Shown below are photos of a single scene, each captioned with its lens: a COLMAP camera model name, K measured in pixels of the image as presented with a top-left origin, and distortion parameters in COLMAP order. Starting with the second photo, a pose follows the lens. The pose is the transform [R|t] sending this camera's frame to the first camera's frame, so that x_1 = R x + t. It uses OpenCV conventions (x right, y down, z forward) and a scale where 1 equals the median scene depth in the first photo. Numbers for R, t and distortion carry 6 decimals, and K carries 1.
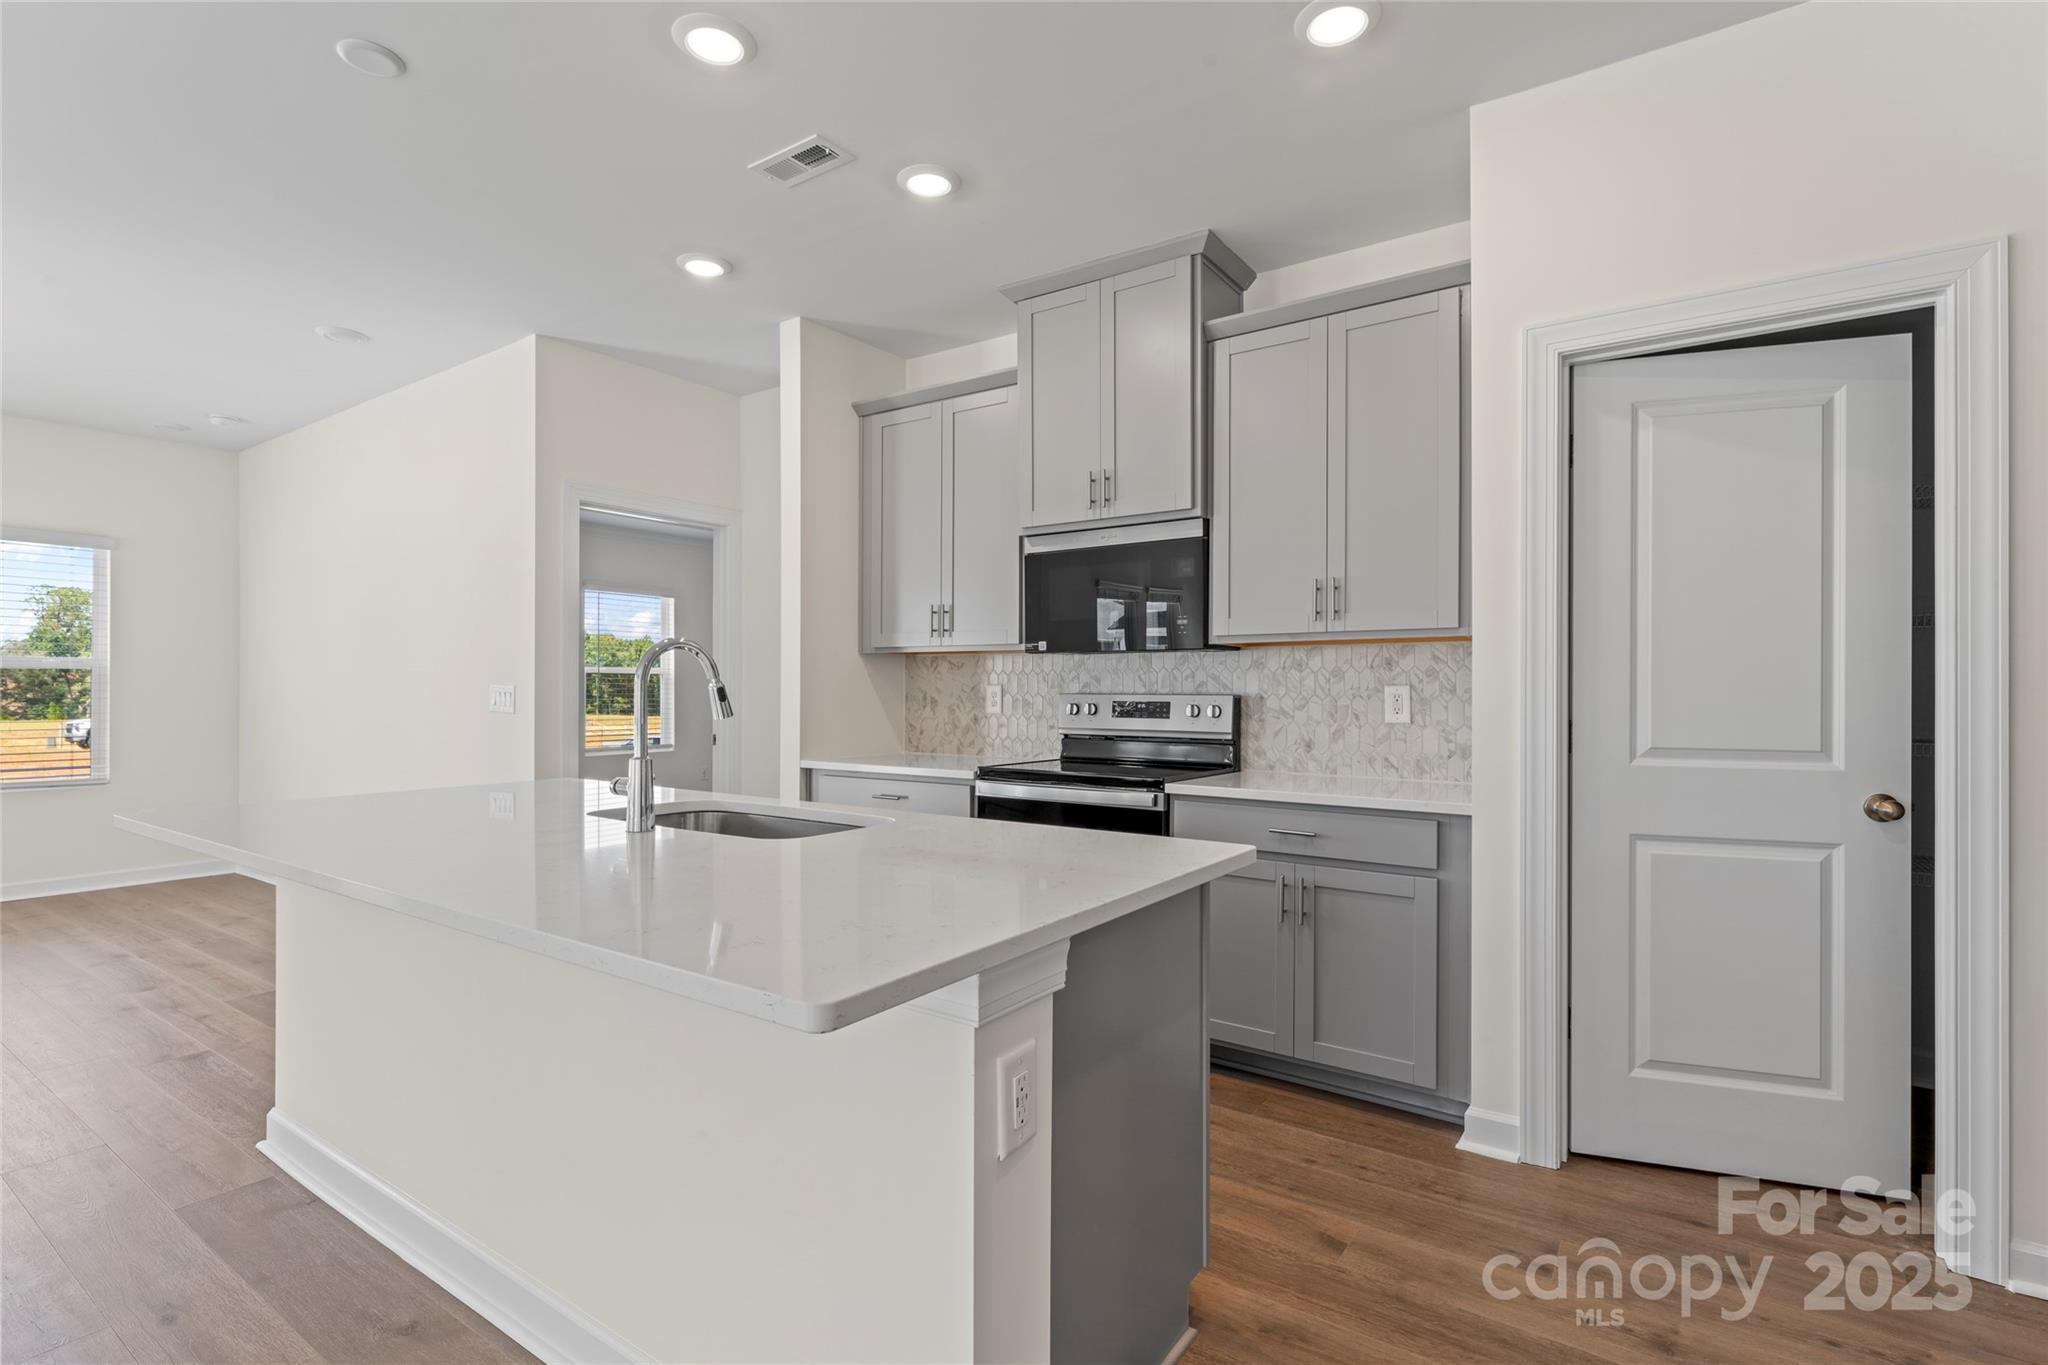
lens RADIAL K [[971.0, 0, 1027.7], [0, 971.0, 686.0], [0, 0, 1]] dist [-0.000336, -0.001266]
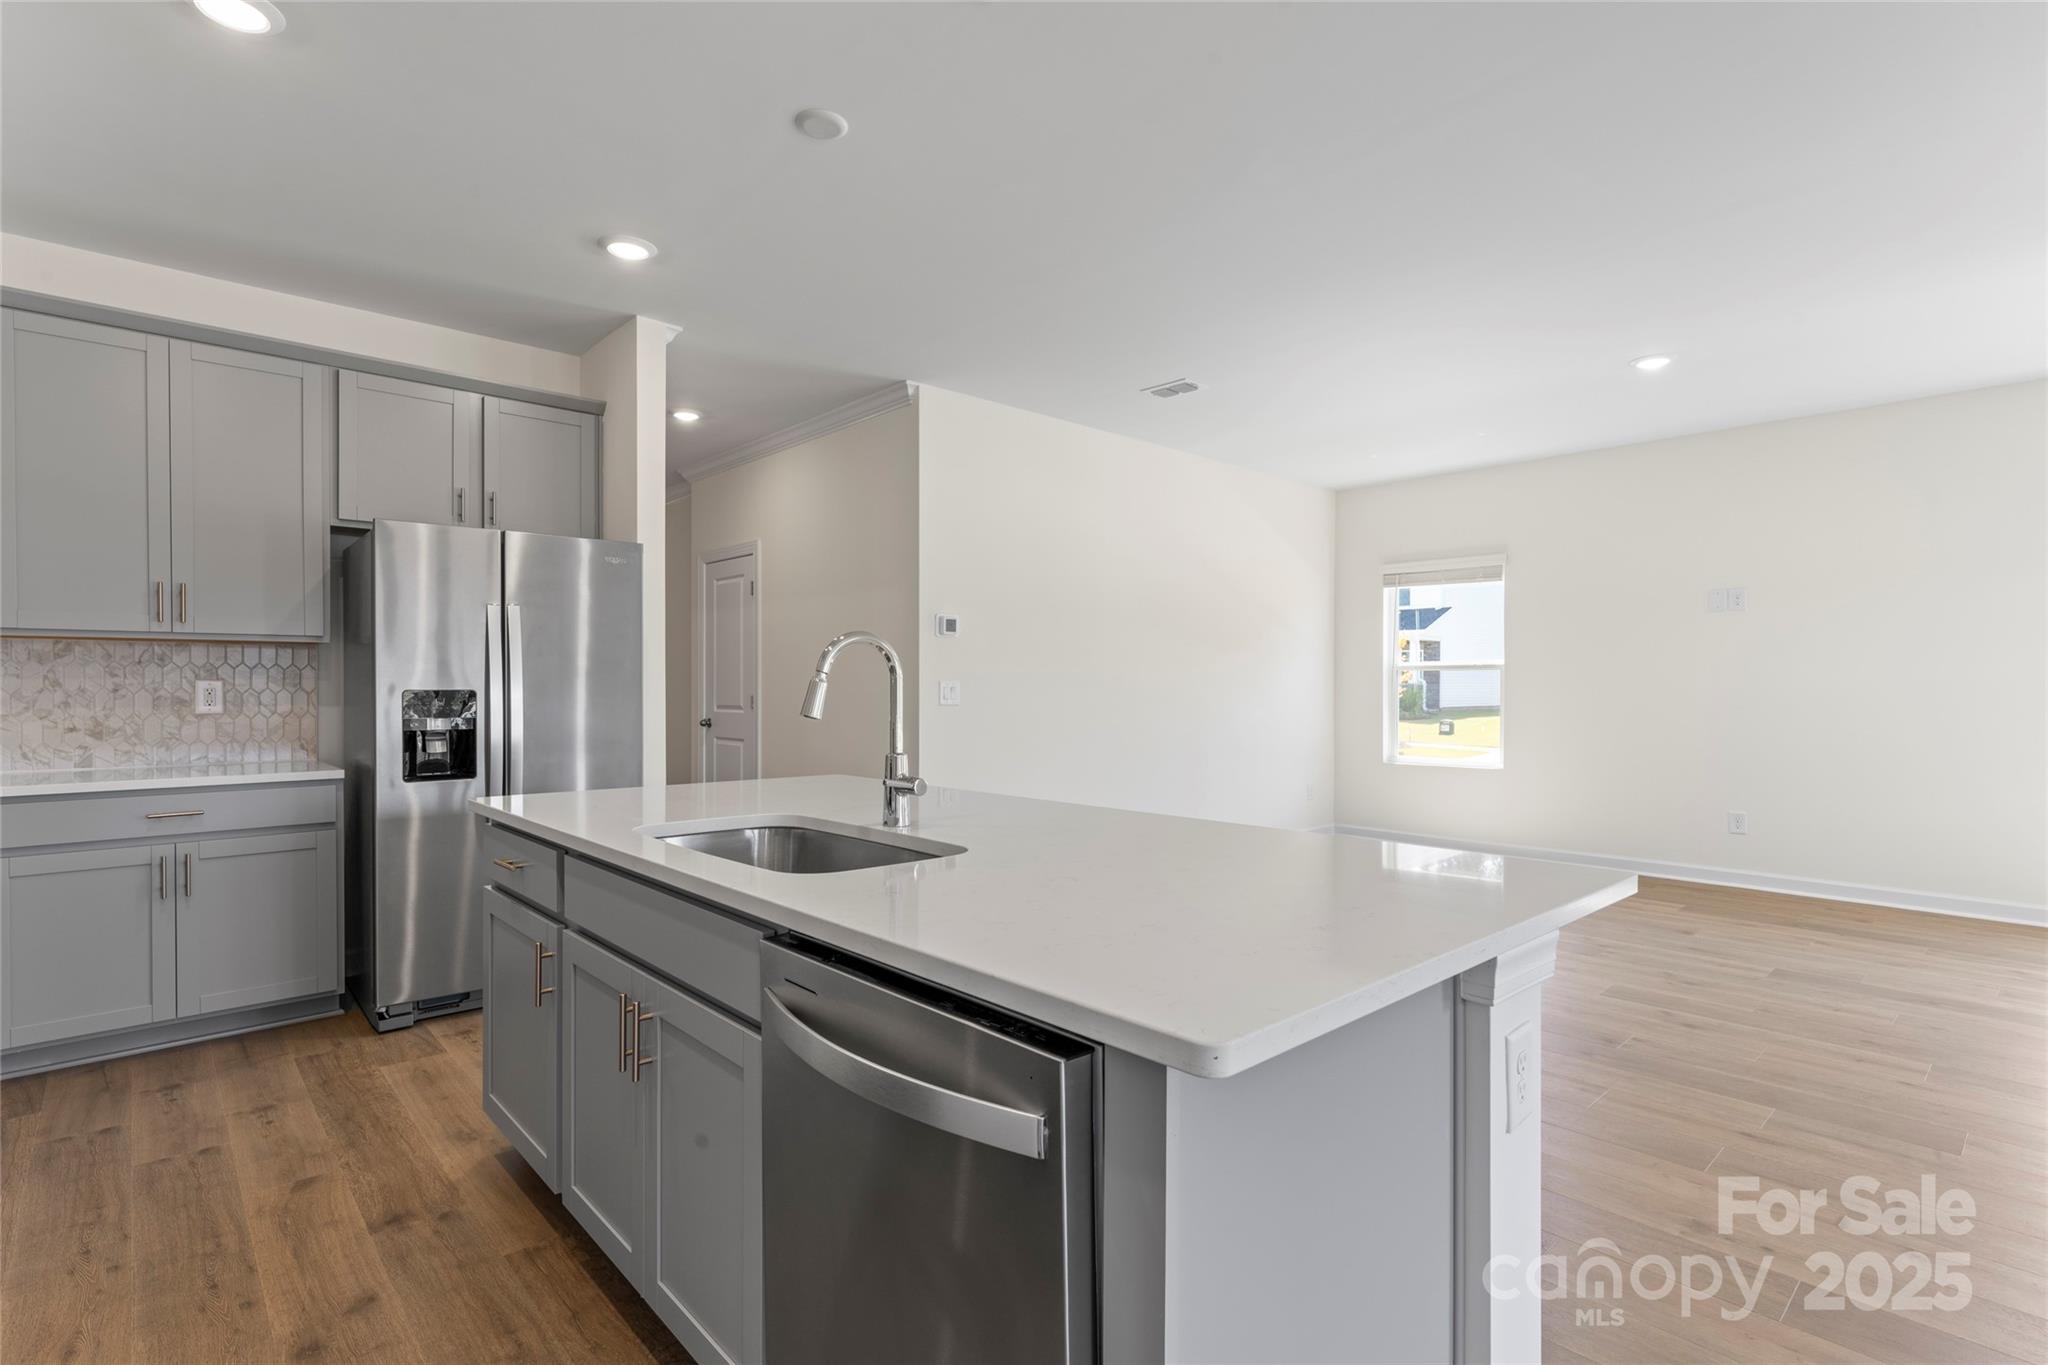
lens RADIAL K [[971.0, 0, 1027.3], [0, 971.0, 688.0], [0, 0, 1]] dist [-0.000336, -0.001266]
pose [[-0.975967, -0.003893, 0.217882, -0.444471], [-0.003843, 0.999992, 0.000653, 0.003322], [-0.217883, -0.000200, -0.975975, 1.158602]]
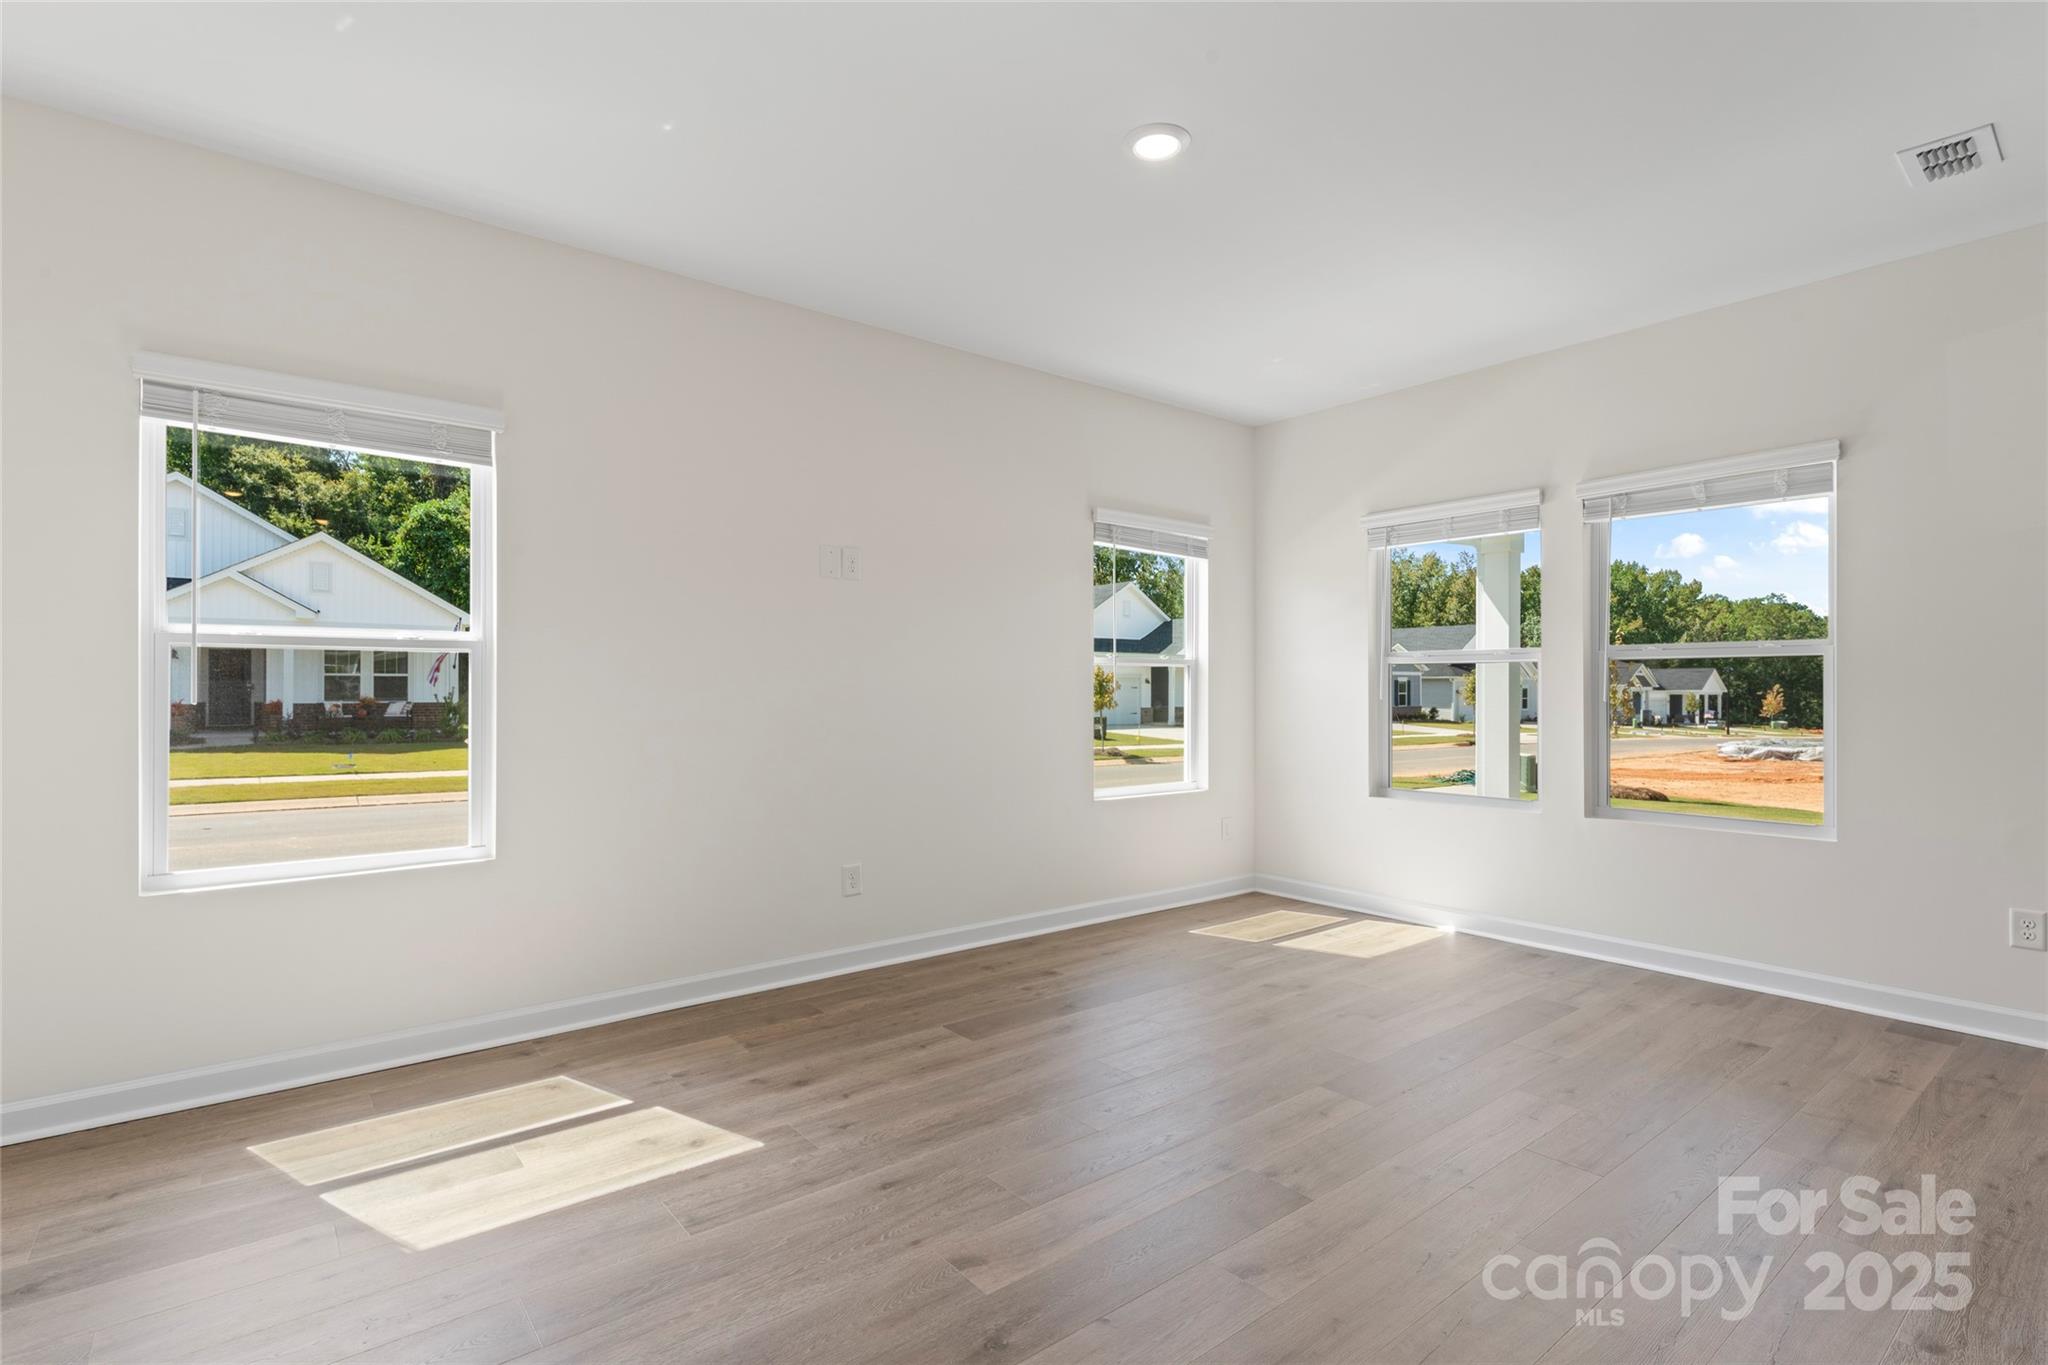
lens RADIAL K [[971.0, 0, 1021.6], [0, 971.0, 690.4], [0, 0, 1]] dist [-0.000336, -0.001266]
pose [[-0.283877, 0.000168, -0.958861, -0.197553], [0.000637, 1.000000, -0.000014, 0.000462], [0.958860, -0.000614, -0.283877, -0.222939]]
